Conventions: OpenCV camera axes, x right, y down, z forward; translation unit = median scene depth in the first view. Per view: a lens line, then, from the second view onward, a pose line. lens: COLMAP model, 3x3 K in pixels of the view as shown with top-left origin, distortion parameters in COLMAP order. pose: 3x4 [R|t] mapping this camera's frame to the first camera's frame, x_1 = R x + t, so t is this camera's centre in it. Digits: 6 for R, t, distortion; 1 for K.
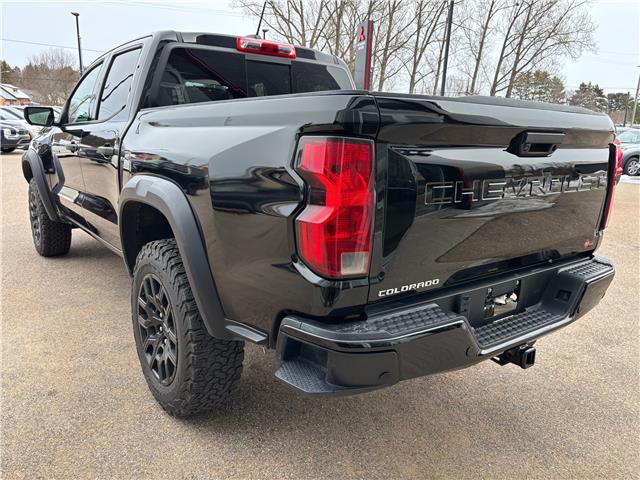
lens RADIAL K [[489.0, 0, 314.3], [0, 489.0, 237.2], [0, 0, 1]] dist [0.081776, -0.082056]
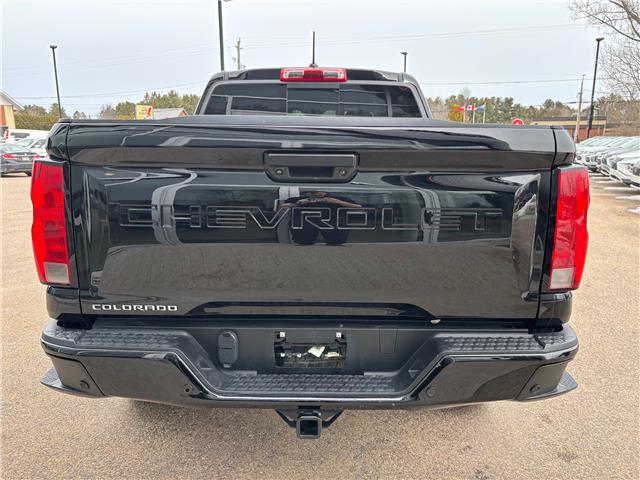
lens RADIAL K [[489.0, 0, 314.3], [0, 489.0, 237.2], [0, 0, 1]] dist [0.081776, -0.082056]
pose [[0.799611, 0.086303, -0.594285, 0.595521], [-0.114138, 0.993421, -0.009307, -0.040349], [0.589572, 0.075272, 0.804201, 0.217639]]
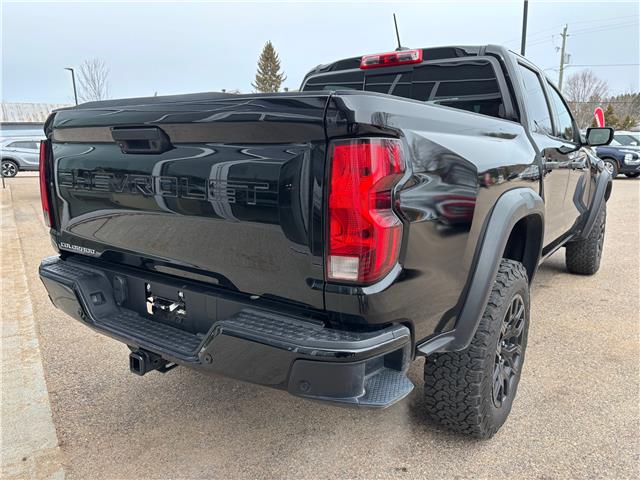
lens RADIAL K [[489.0, 0, 314.3], [0, 489.0, 237.2], [0, 0, 1]] dist [0.081776, -0.082056]
pose [[0.300702, 0.144894, -0.942647, 0.927399], [-0.196708, 0.976563, 0.087357, -0.096972], [0.933212, 0.159157, 0.322156, 0.645148]]
